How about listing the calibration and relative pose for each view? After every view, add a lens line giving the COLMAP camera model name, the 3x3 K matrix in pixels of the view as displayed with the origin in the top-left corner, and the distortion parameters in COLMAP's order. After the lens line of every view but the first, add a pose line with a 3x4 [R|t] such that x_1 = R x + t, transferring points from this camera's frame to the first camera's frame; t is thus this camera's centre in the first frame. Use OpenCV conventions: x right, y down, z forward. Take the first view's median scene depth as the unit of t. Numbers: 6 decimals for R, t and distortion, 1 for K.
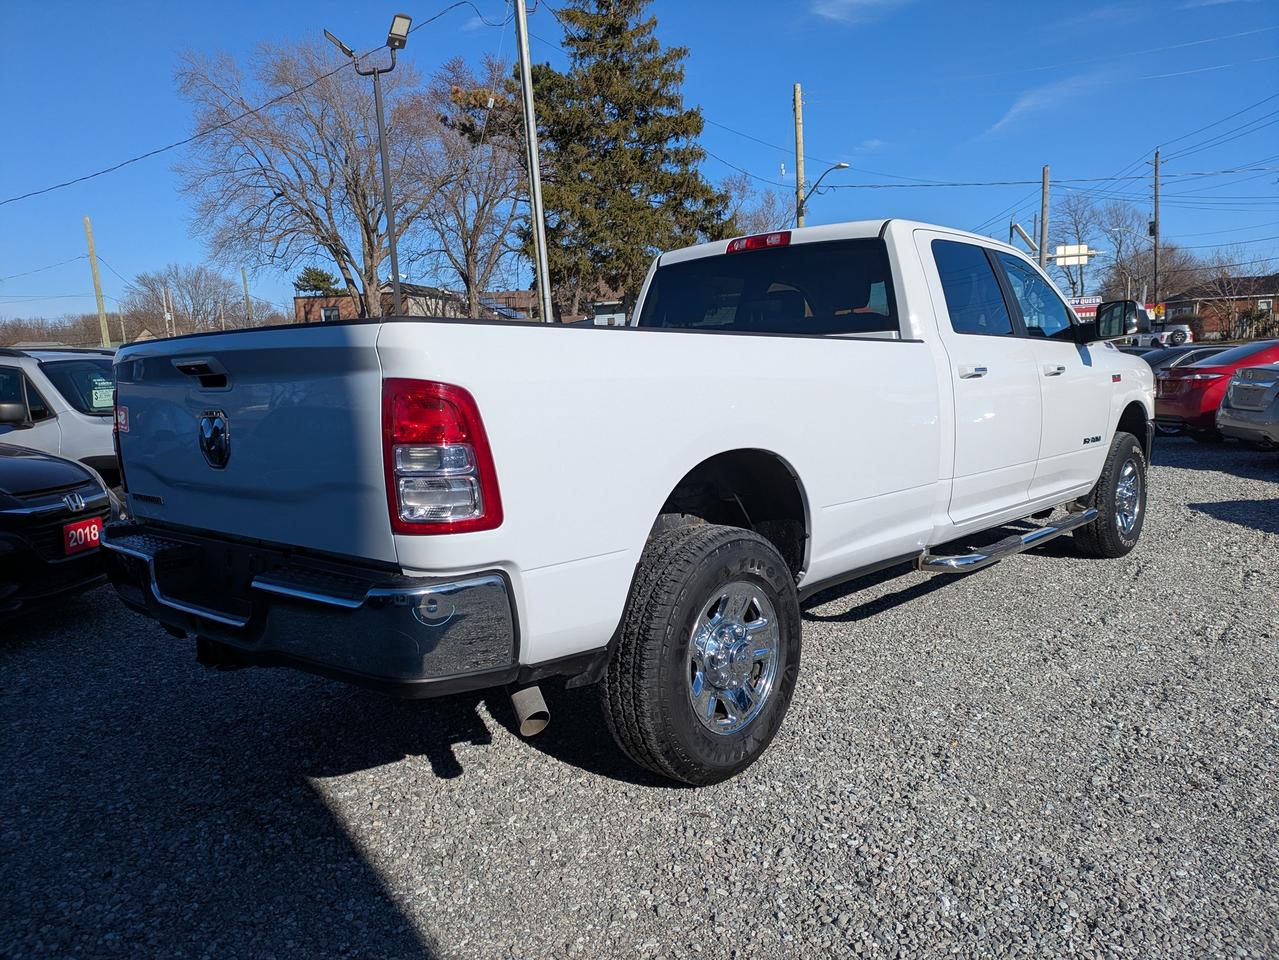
lens RADIAL K [[947.8, 0, 639.5], [0, 947.8, 480.0], [0, 0, 1]] dist [0.066037, -0.173753]
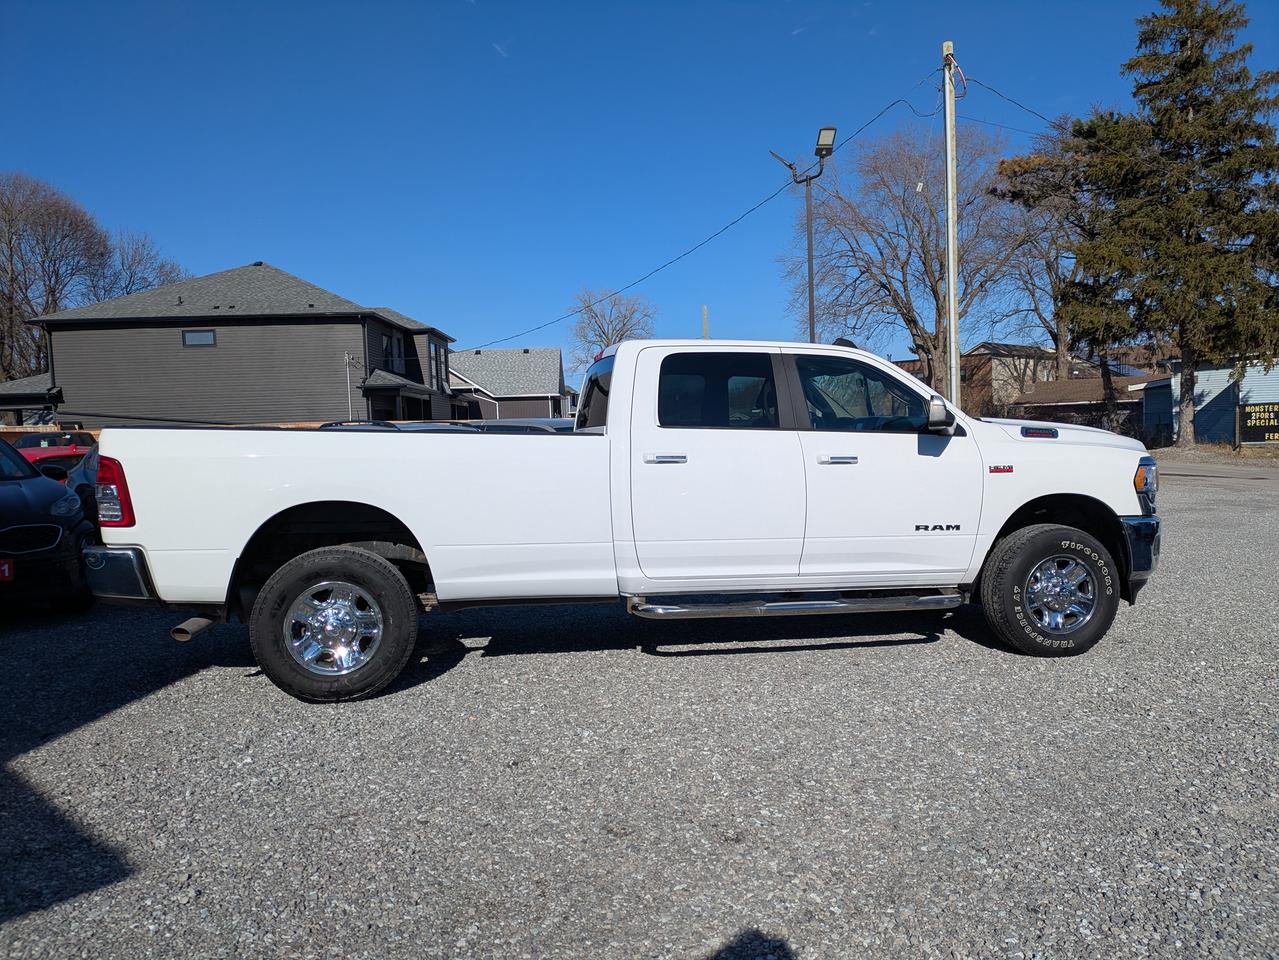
lens RADIAL K [[929.7, 0, 639.5], [0, 929.7, 480.0], [0, 0, 1]] dist [-0.005937, -0.000255]
pose [[0.790264, 0.046392, -0.611008, 0.117682], [-0.081747, 0.996199, -0.030091, -0.005134], [0.607290, 0.073728, 0.791052, 0.002690]]
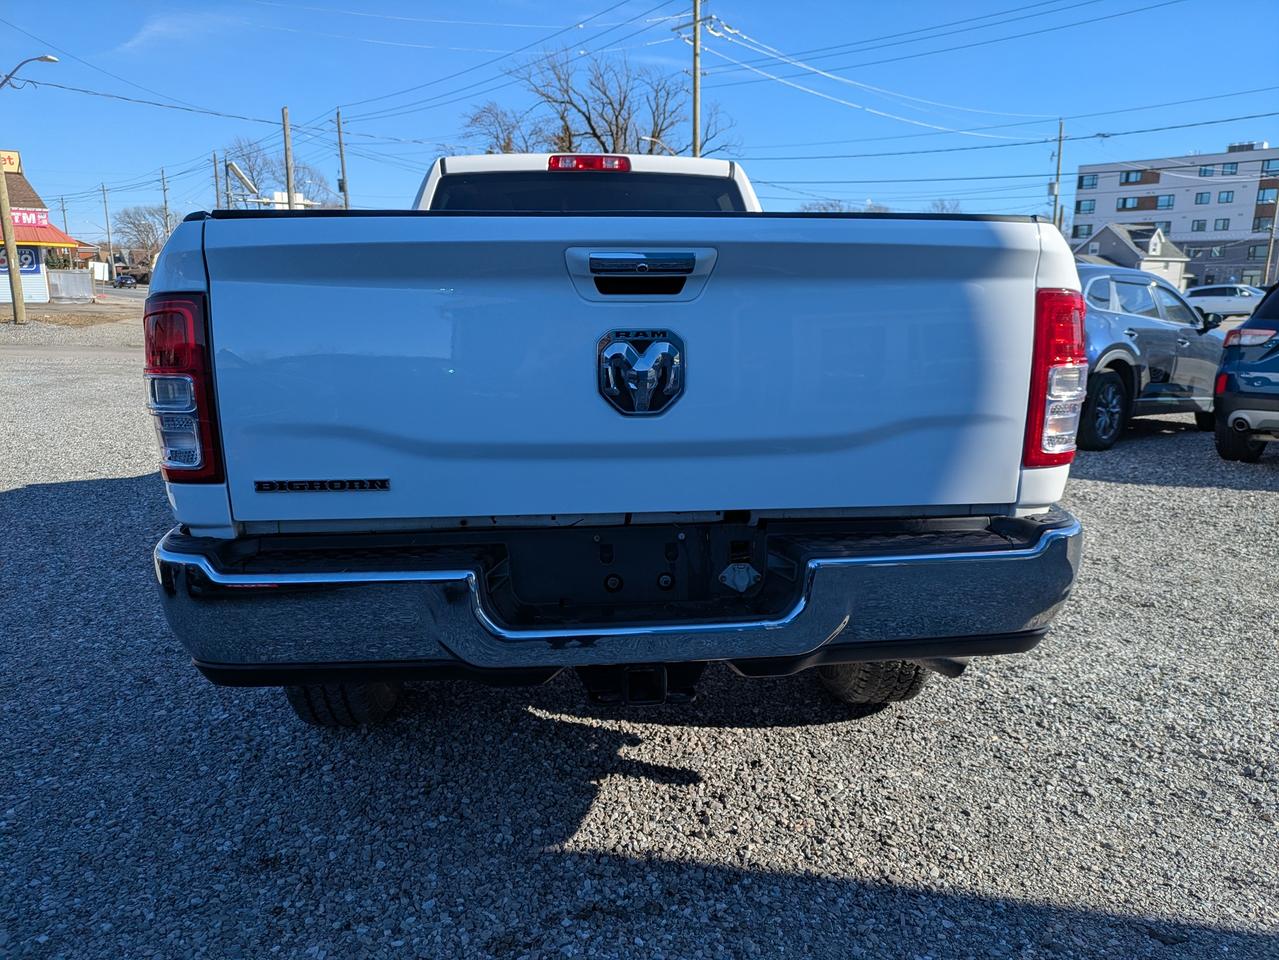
lens RADIAL K [[944.6, 0, 644.4], [0, 944.6, 481.9], [0, 0, 1]] dist [0.033412, -0.015388]
pose [[0.671901, -0.098863, 0.734013, -0.067761], [0.057841, 0.995028, 0.081073, -0.001380], [-0.738379, -0.012017, 0.674279, 0.040455]]
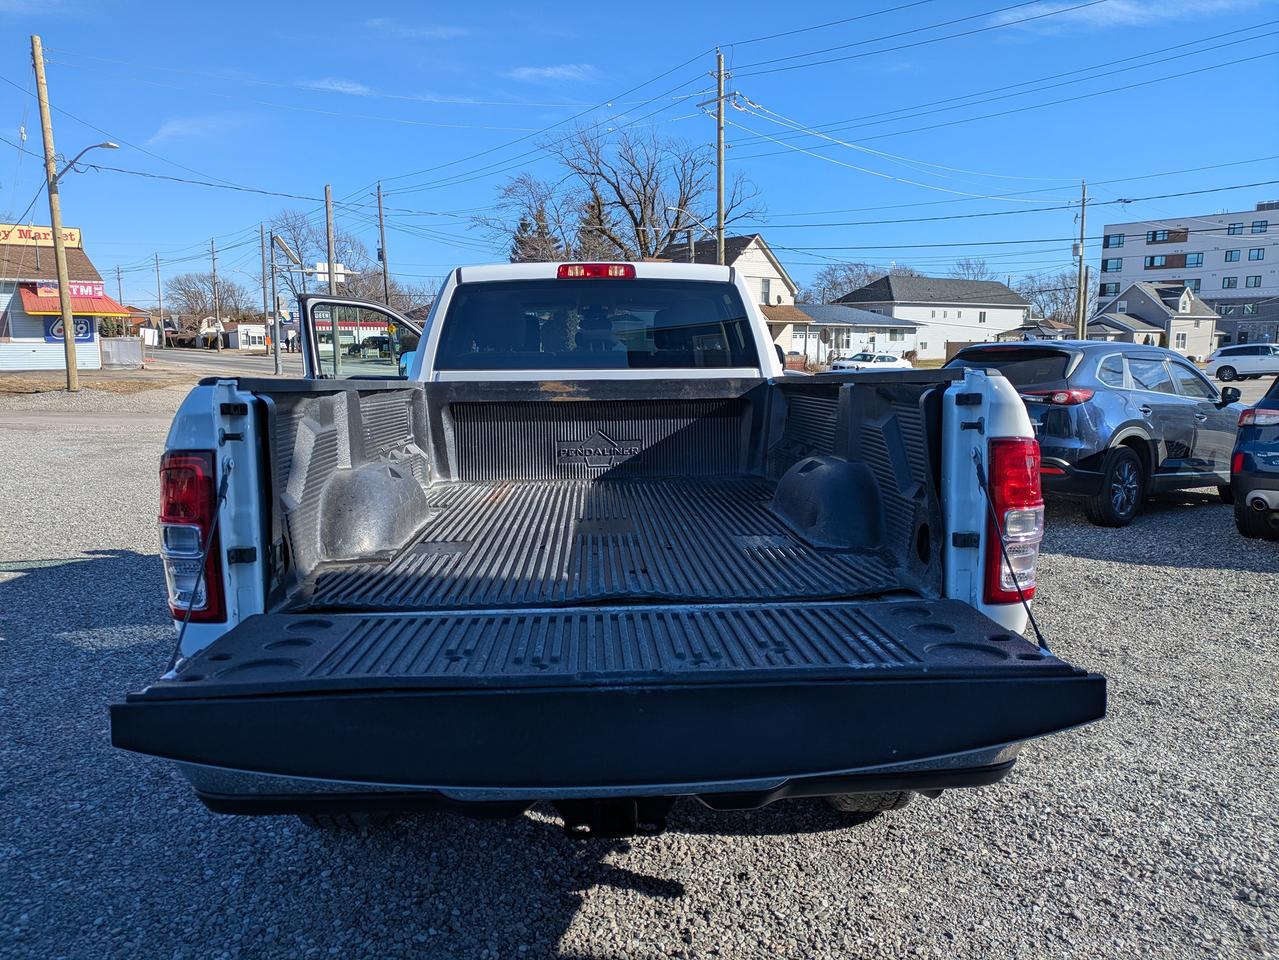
lens RADIAL K [[939.7, 0, 634.4], [0, 939.7, 470.4], [0, 0, 1]] dist [0.023693, 0.005873]
pose [[0.701569, -0.045975, 0.711117, -0.067528], [0.057640, 0.998308, 0.007676, -0.006025], [-0.710266, 0.035603, 0.703032, 0.036164]]
